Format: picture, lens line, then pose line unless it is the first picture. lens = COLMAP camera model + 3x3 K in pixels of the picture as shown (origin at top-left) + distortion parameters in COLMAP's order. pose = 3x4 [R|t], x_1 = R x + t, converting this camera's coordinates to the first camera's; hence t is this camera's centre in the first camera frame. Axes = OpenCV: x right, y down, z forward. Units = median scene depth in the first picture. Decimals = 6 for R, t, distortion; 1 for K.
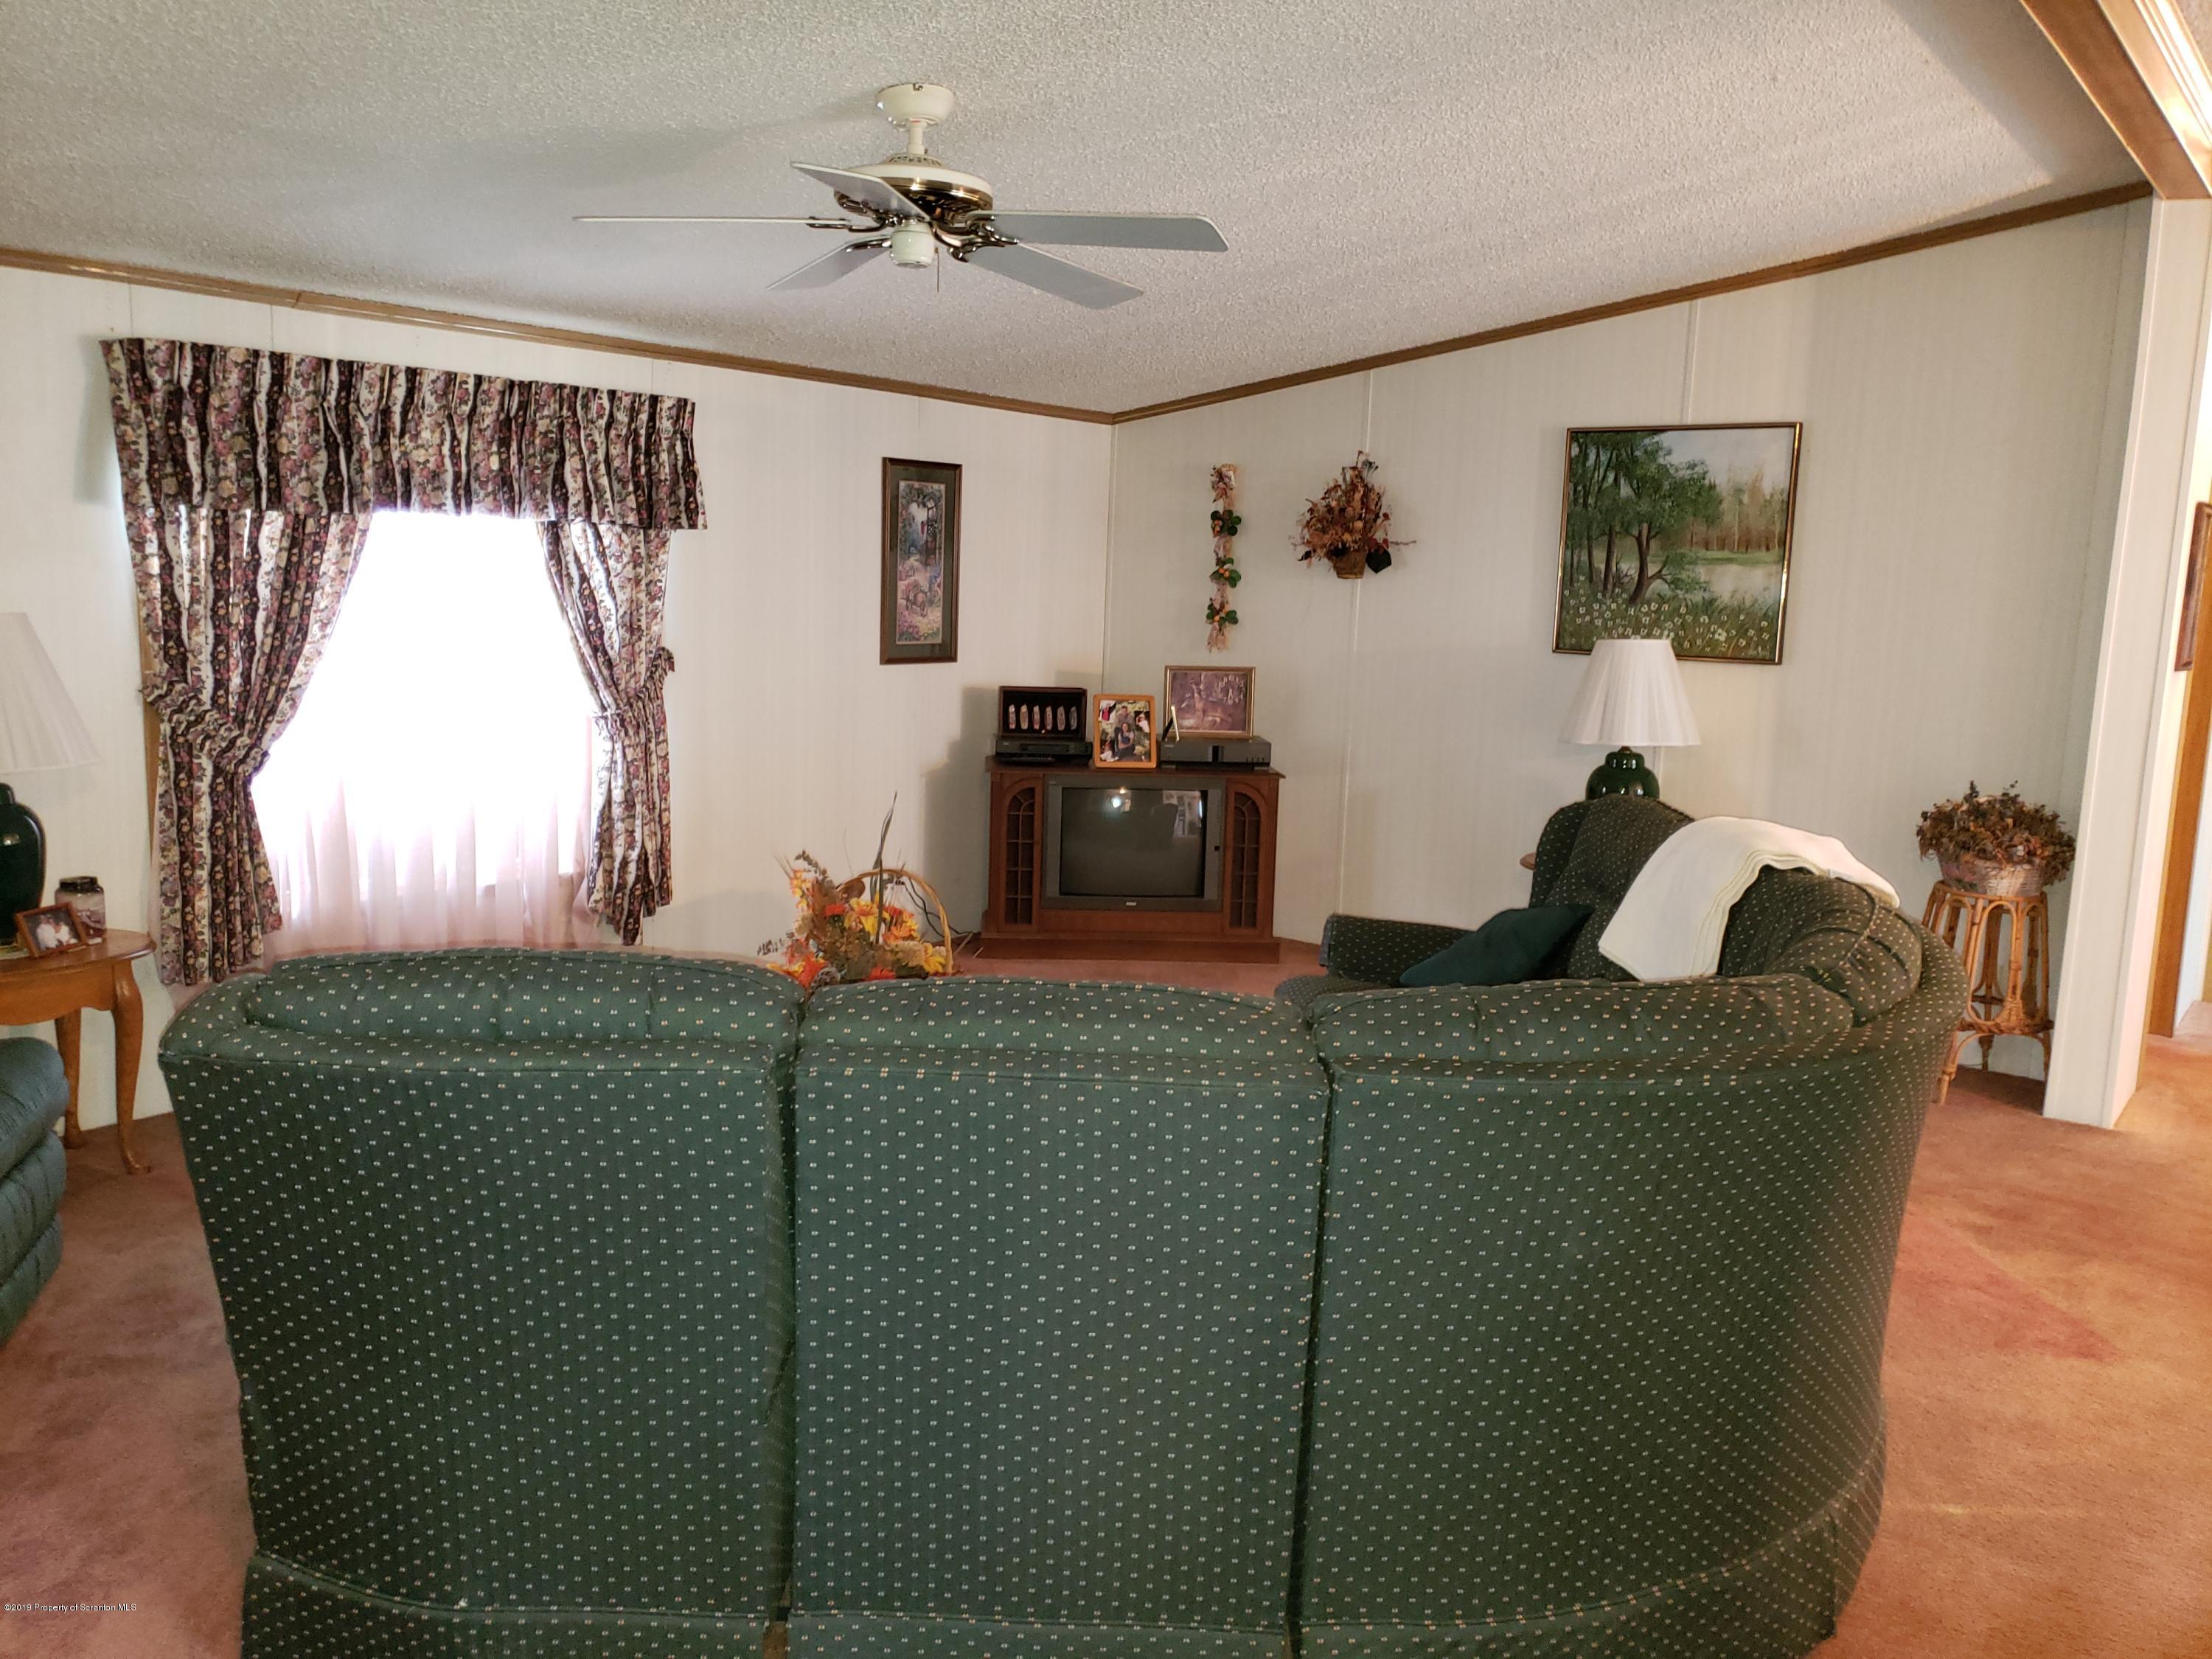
lens RADIAL K [[1744.9, 0, 1095.6], [0, 1744.9, 825.8], [0, 0, 1]] dist [0.028503, -0.020574]
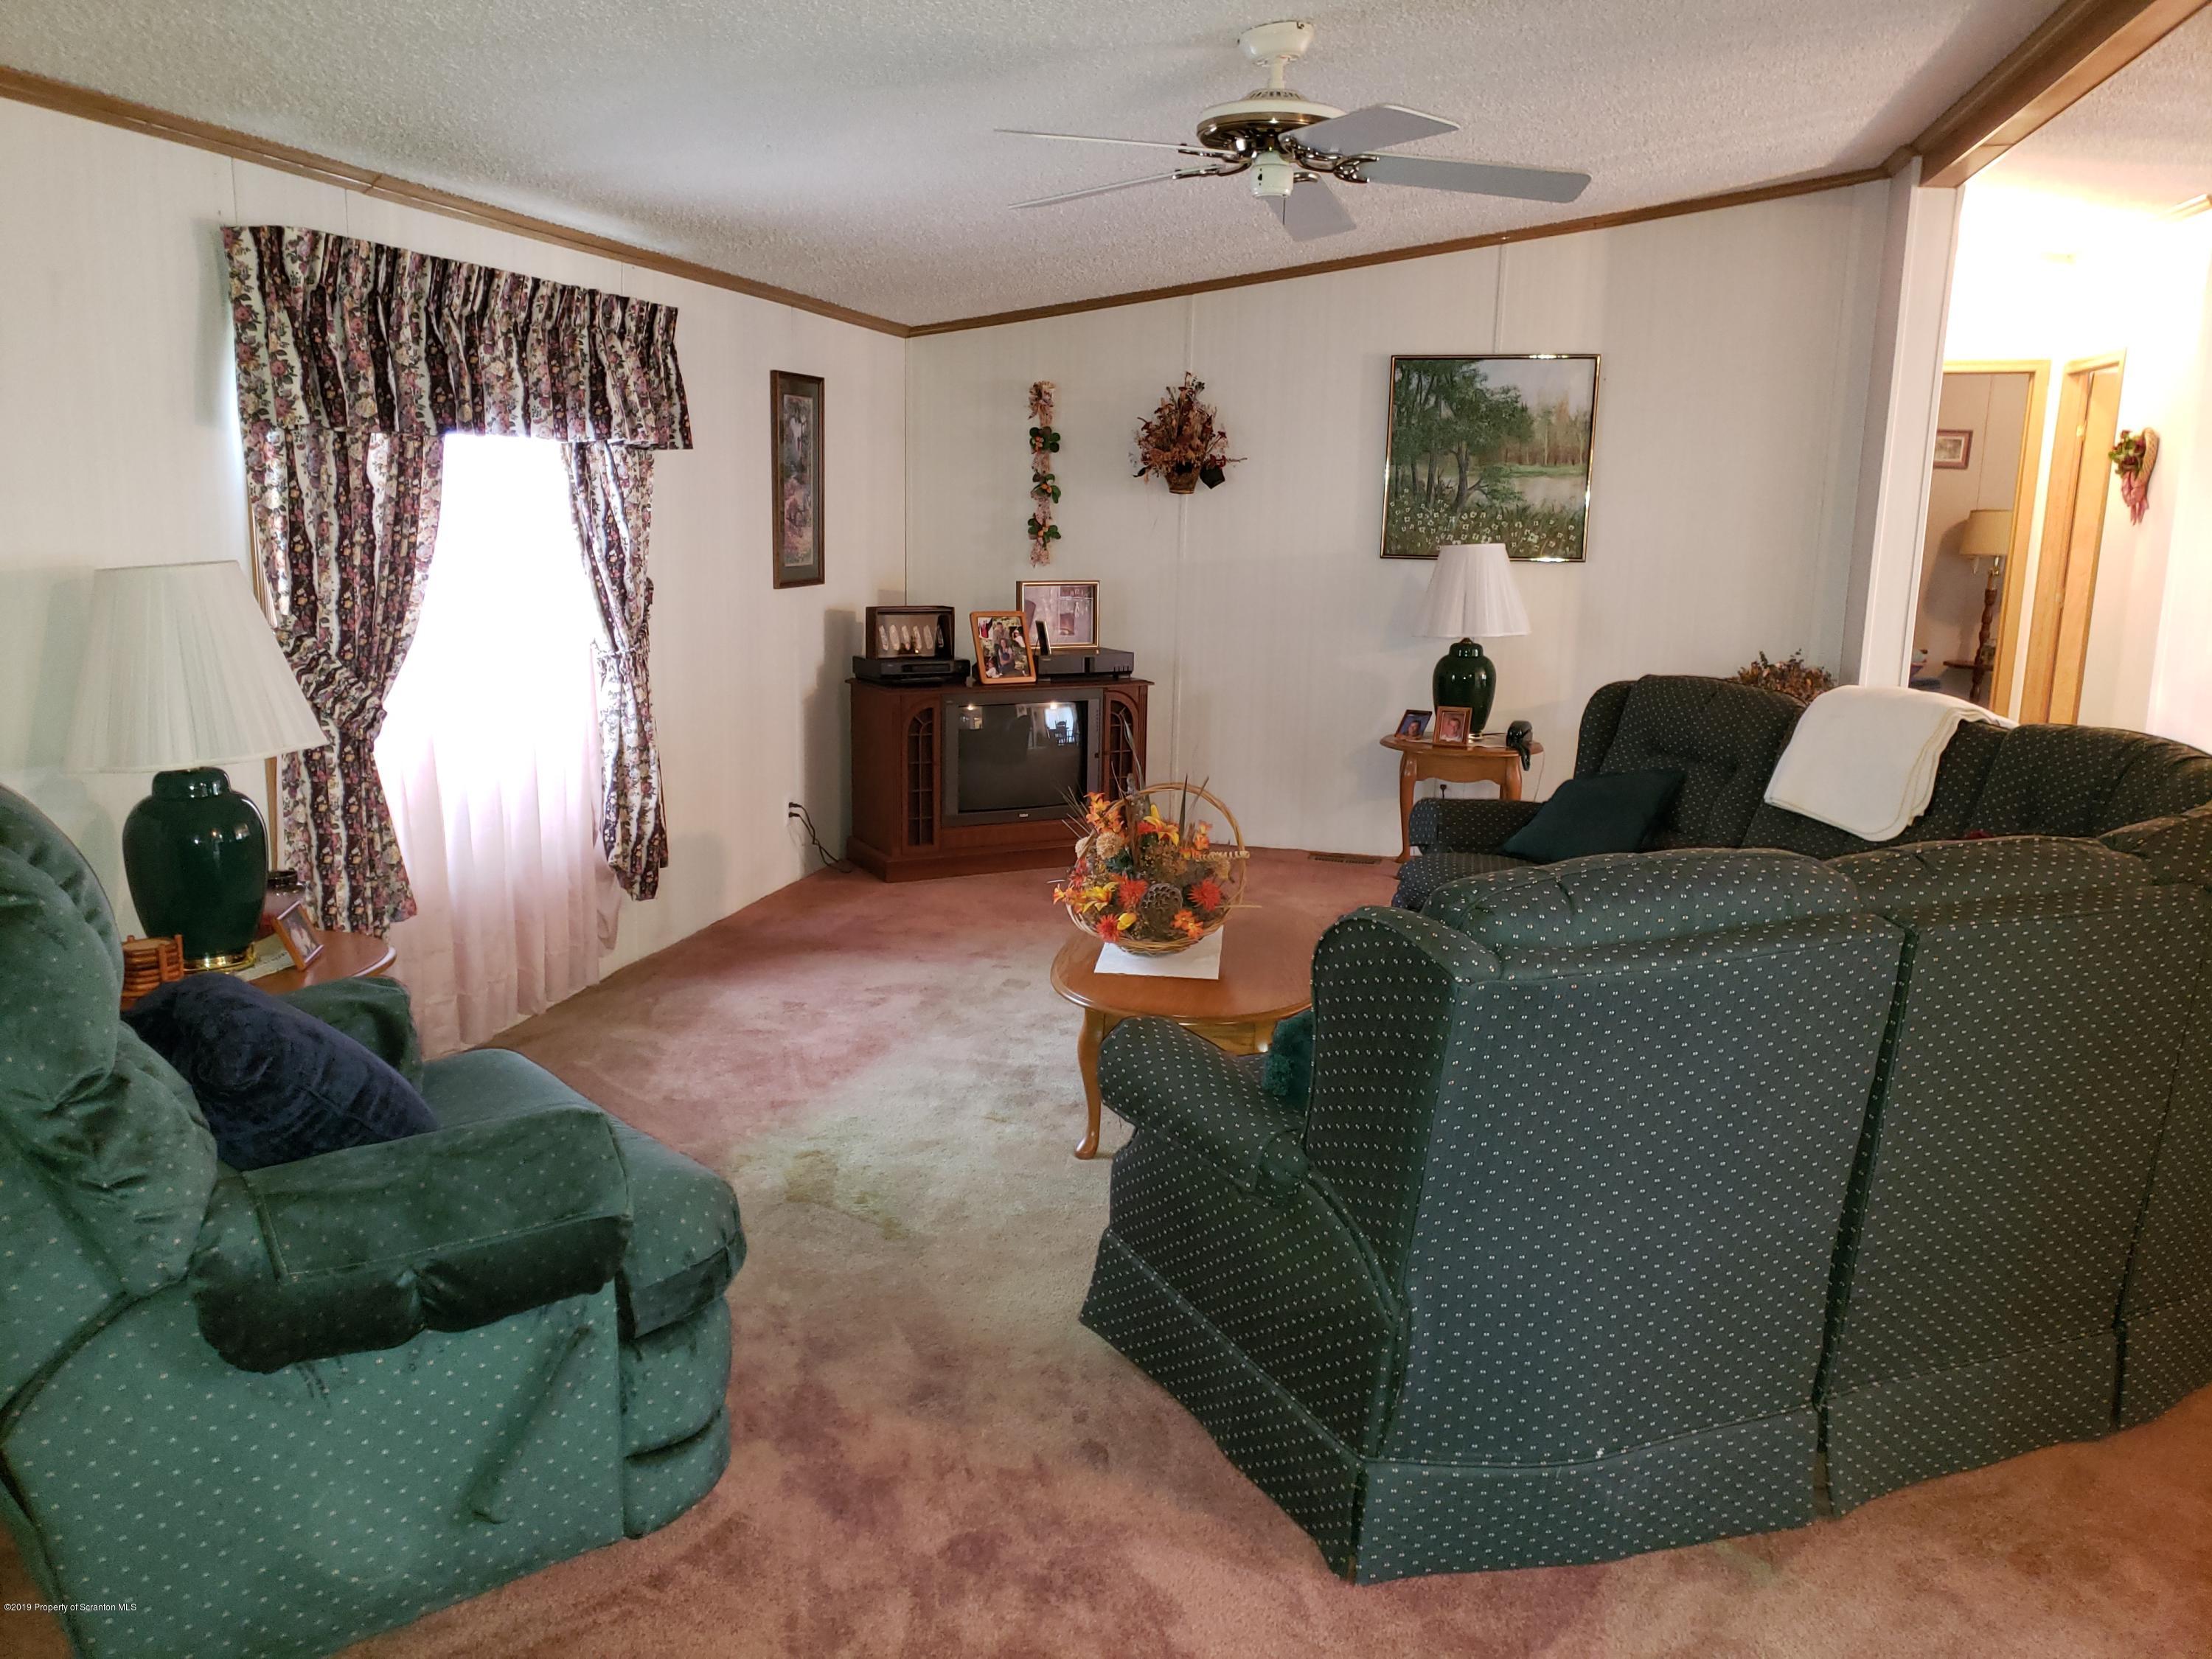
lens RADIAL K [[1744.9, 0, 1122.7], [0, 1744.9, 821.3], [0, 0, 1]] dist [0.028503, -0.020574]
pose [[0.912732, -0.088314, 0.398899, -0.418982], [0.068944, 0.995650, 0.062680, -0.015346], [-0.402699, -0.029709, 0.914850, 0.049298]]
